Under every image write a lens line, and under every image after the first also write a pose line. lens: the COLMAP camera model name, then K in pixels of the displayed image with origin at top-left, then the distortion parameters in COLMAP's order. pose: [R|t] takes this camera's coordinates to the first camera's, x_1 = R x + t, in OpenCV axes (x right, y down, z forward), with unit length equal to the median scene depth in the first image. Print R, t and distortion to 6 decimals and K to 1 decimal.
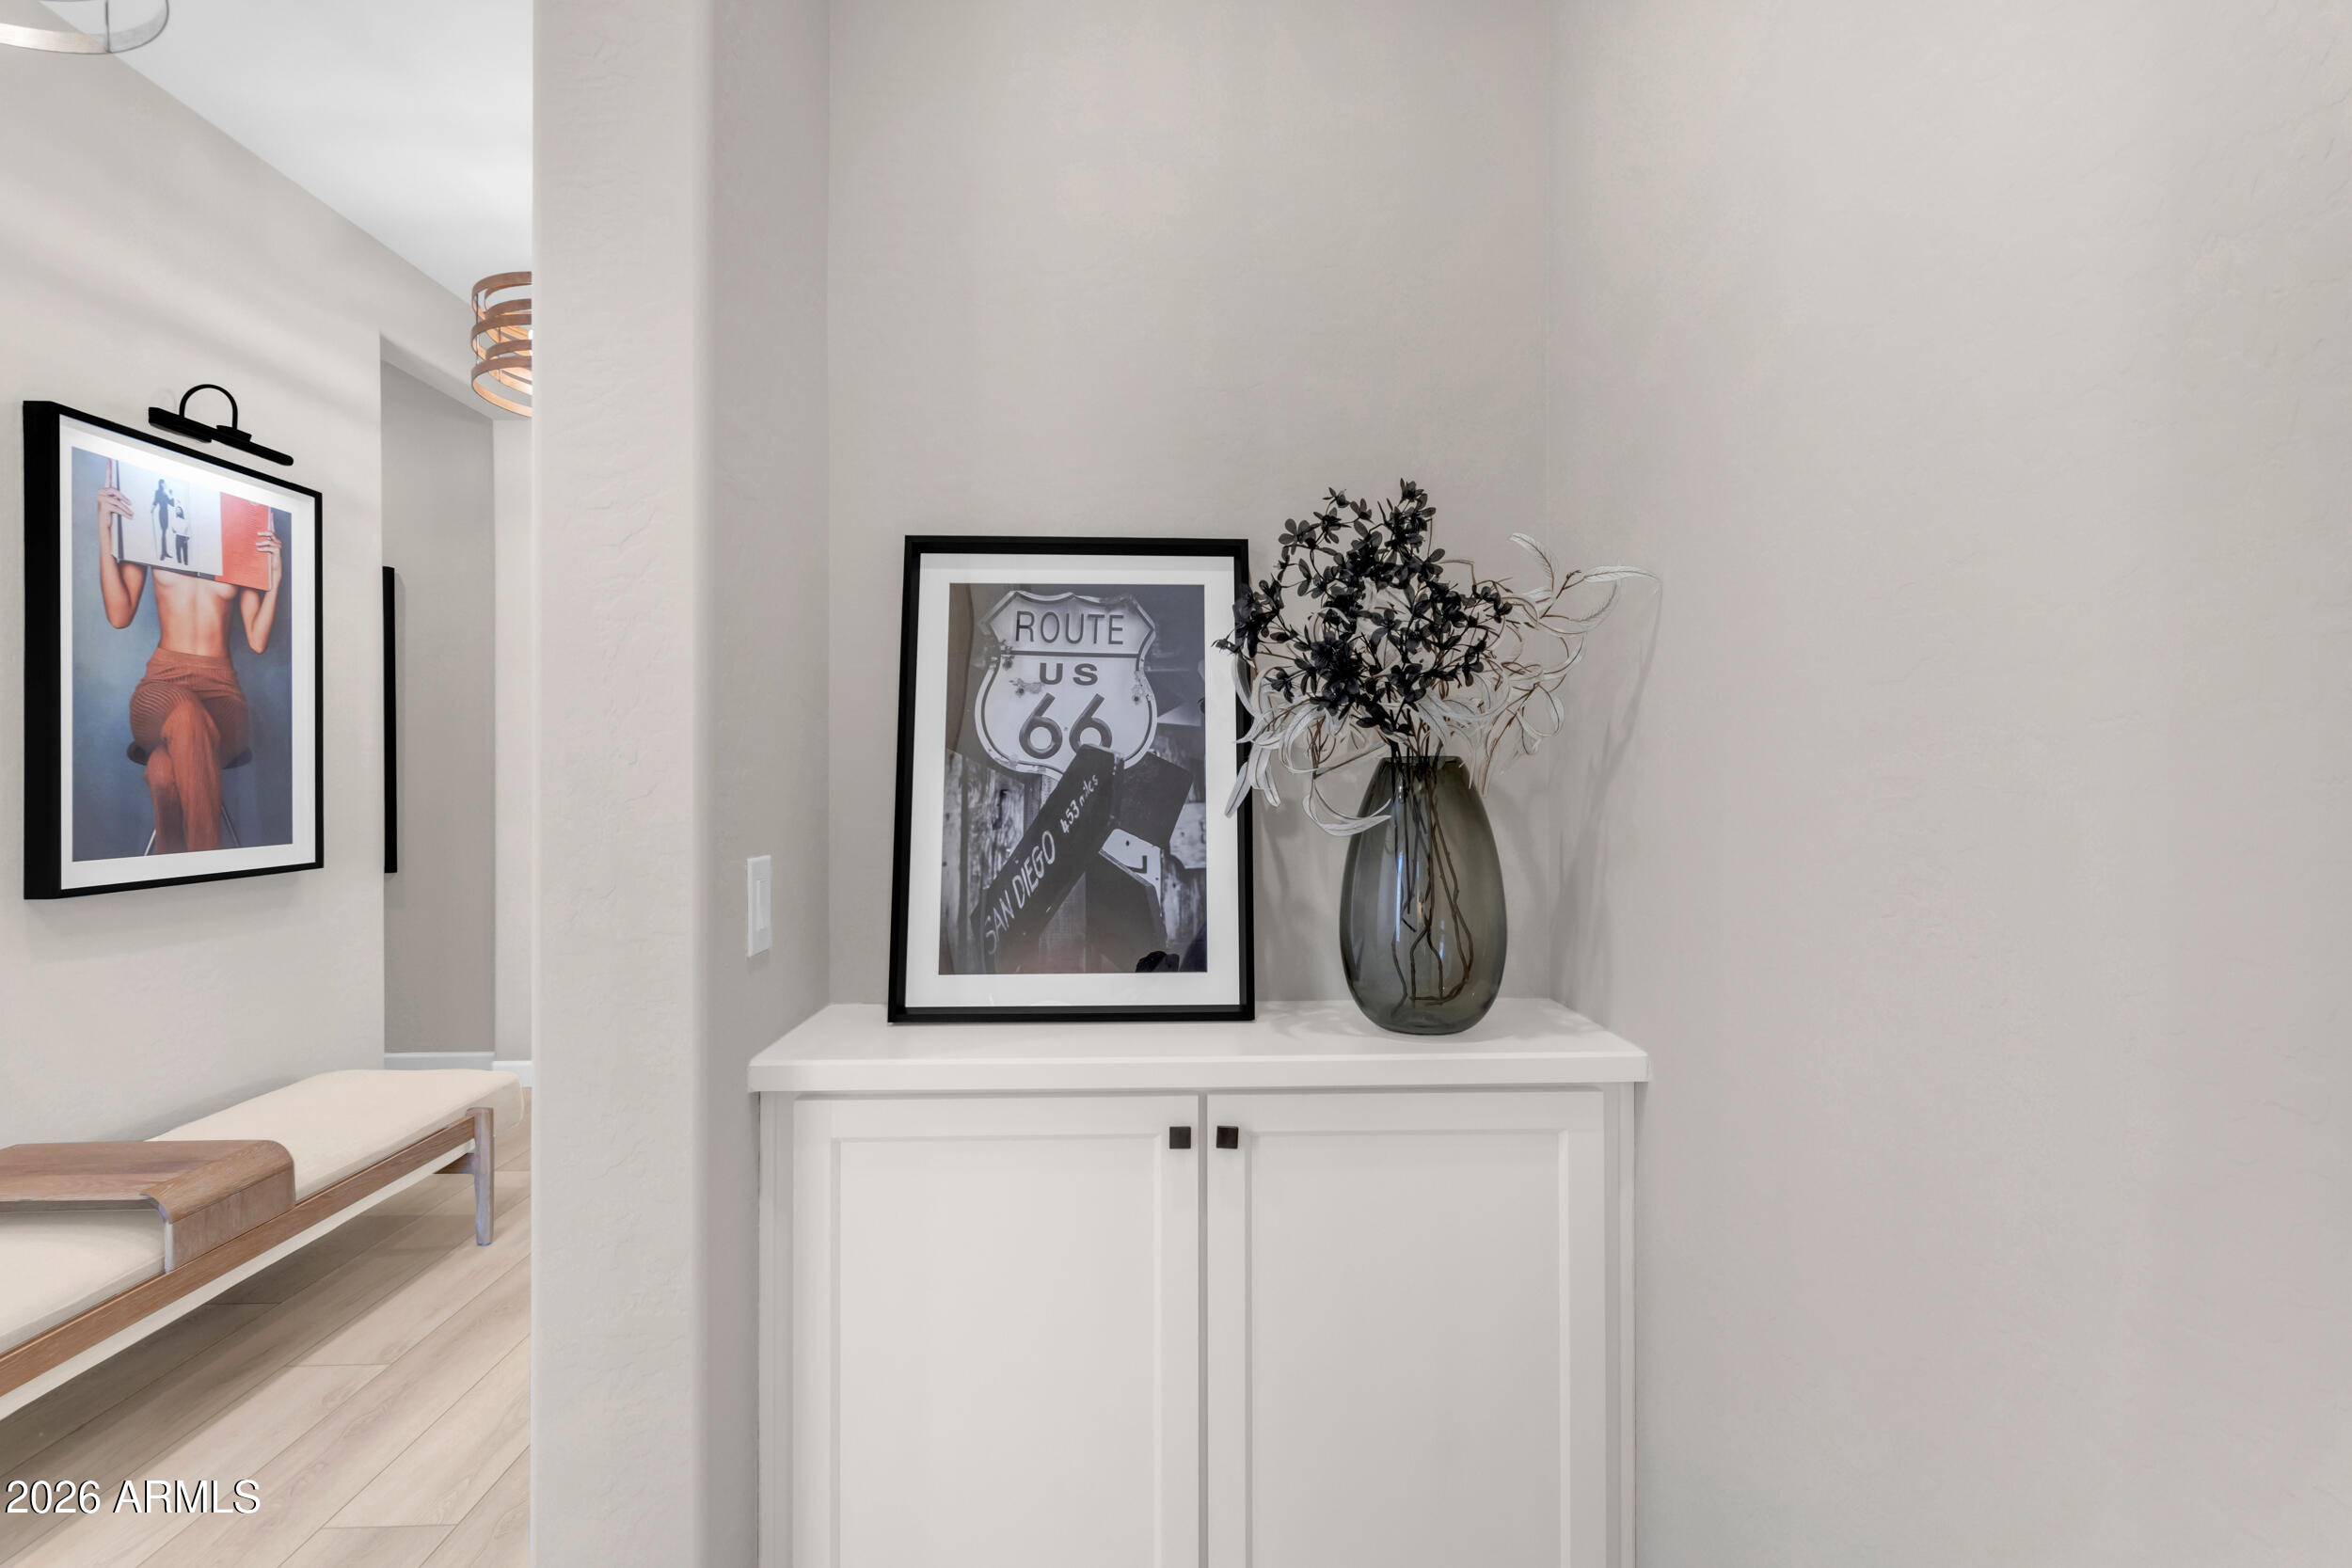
lens RADIAL K [[1088.3, 0, 1180.4], [0, 1088.3, 774.9], [0, 0, 1]] dist [-0.003085, 0.002204]
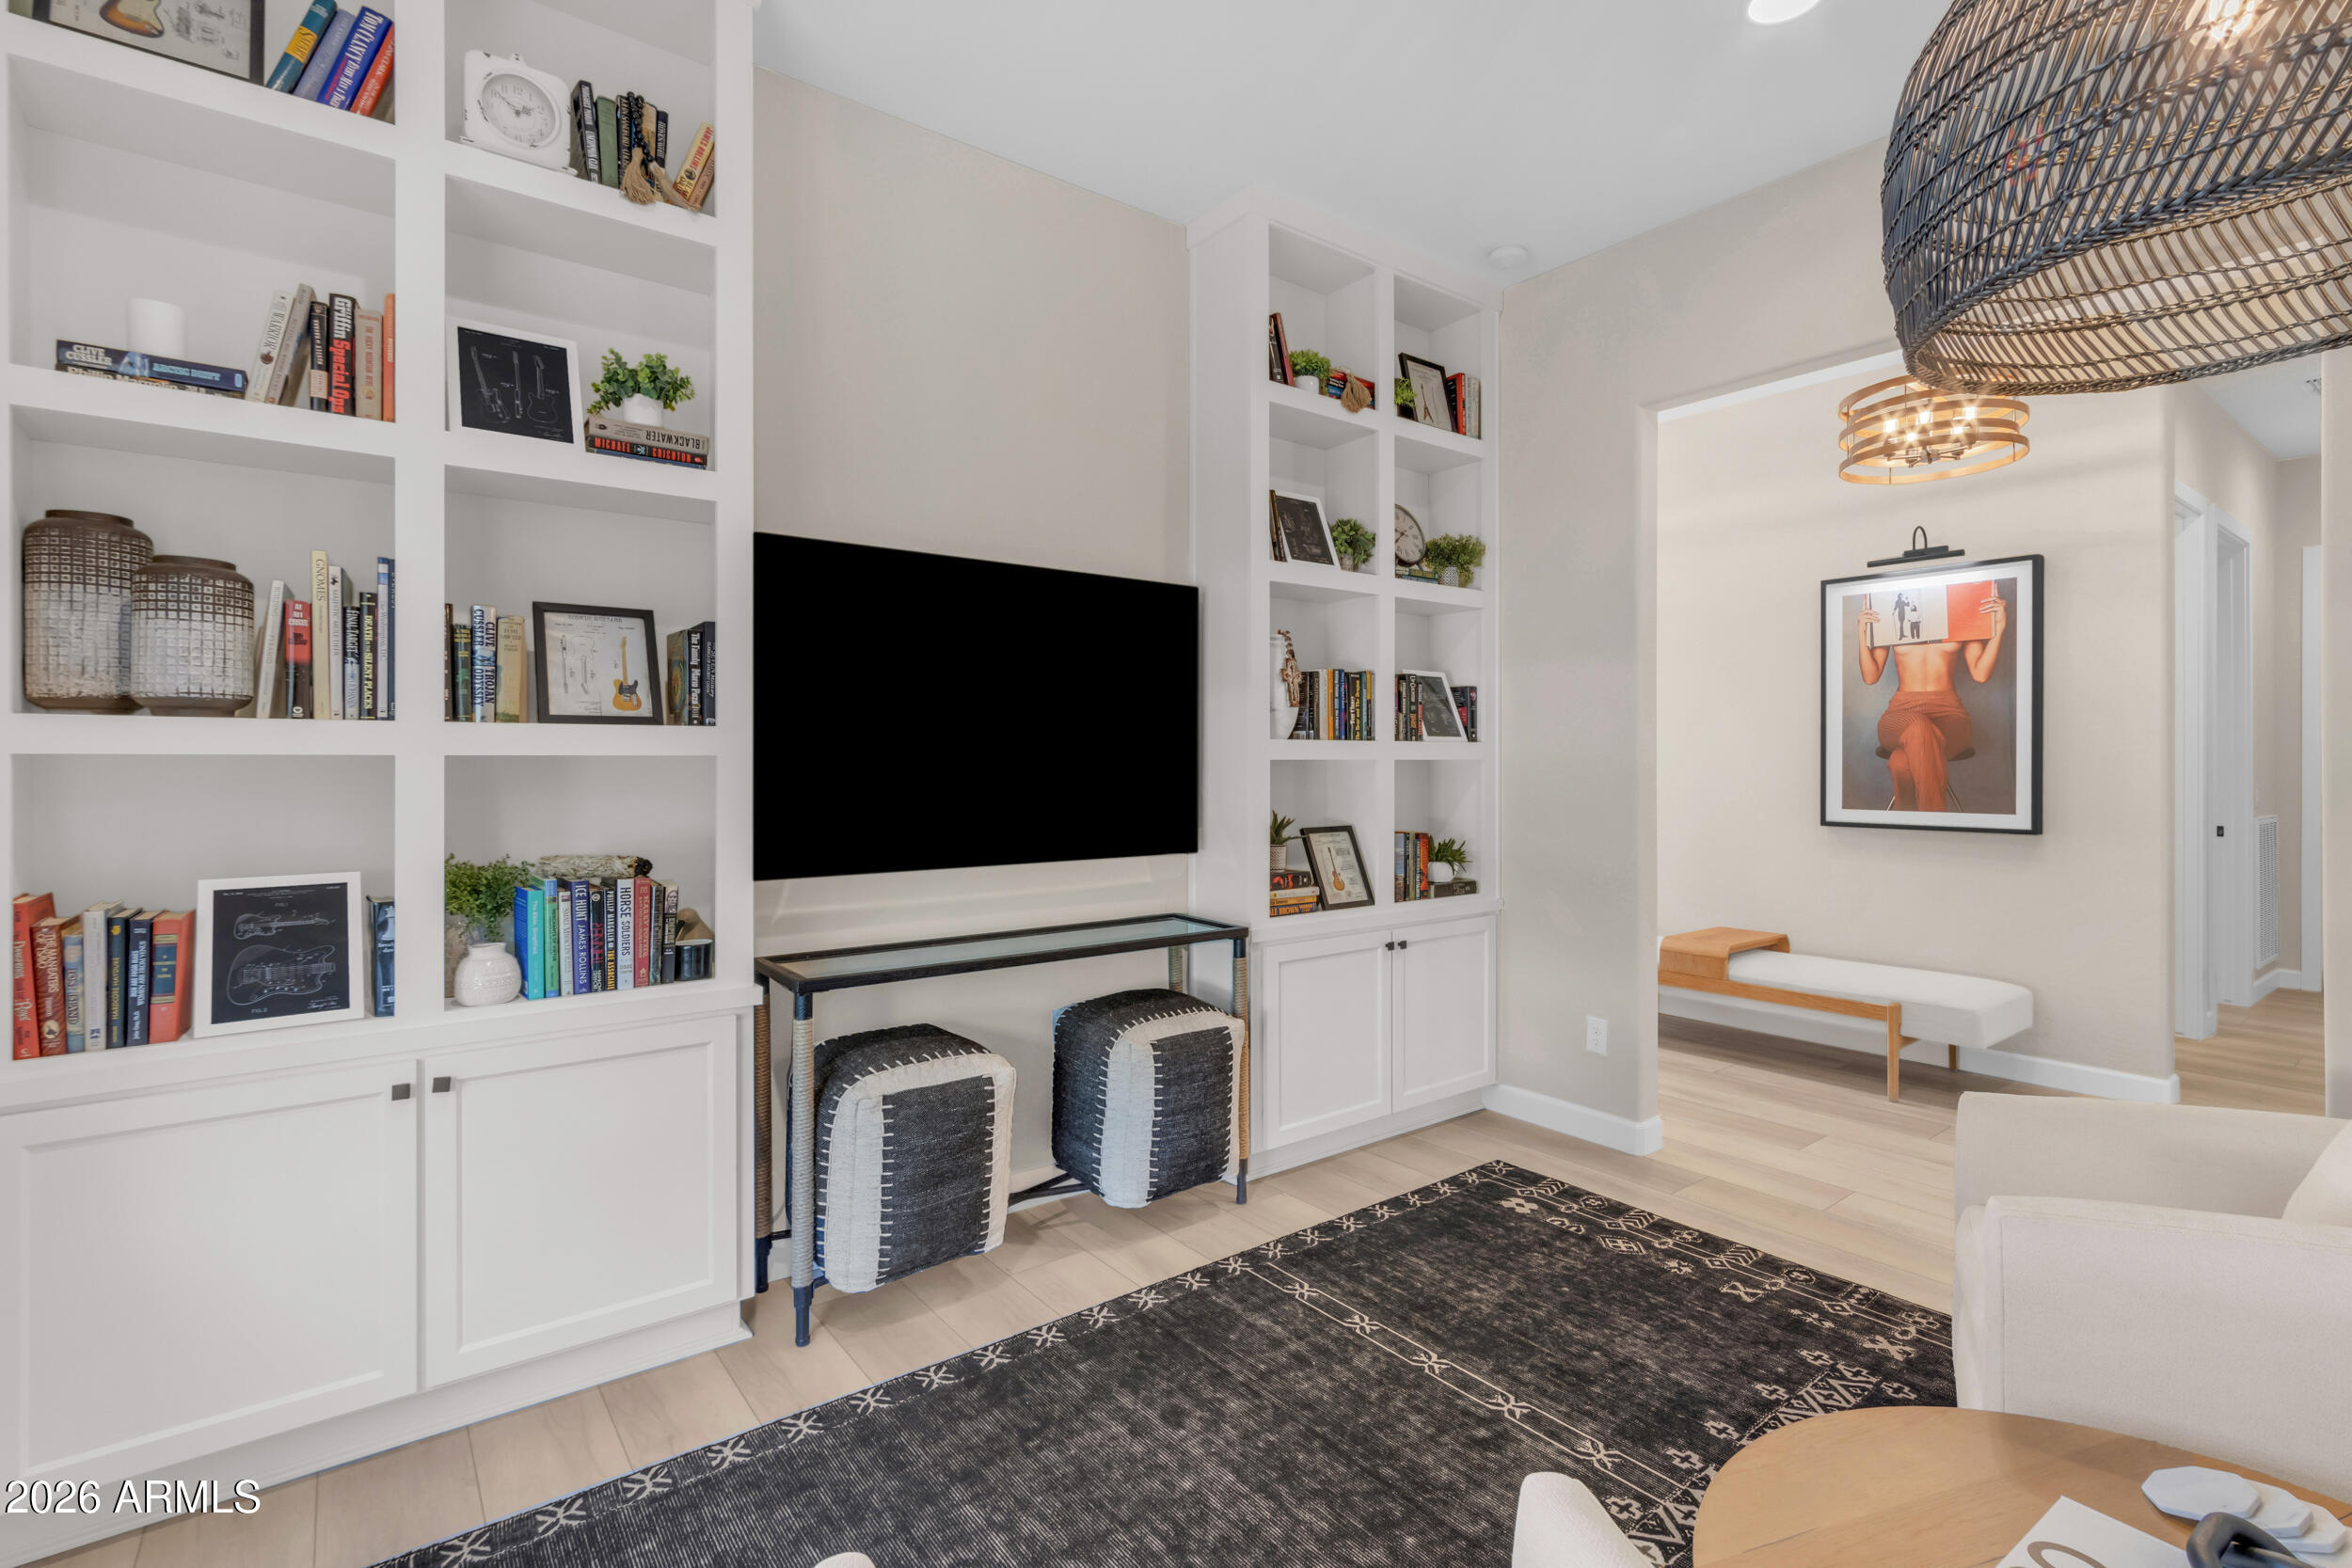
lens RADIAL K [[1088.3, 0, 1169.7], [0, 1088.3, 760.8], [0, 0, 1]] dist [-0.003085, 0.002204]
pose [[-0.809476, 0.004133, -0.587138, 0.974517], [0.002330, 0.999990, 0.003827, -0.014890], [0.587148, 0.001730, -0.809478, 1.649421]]
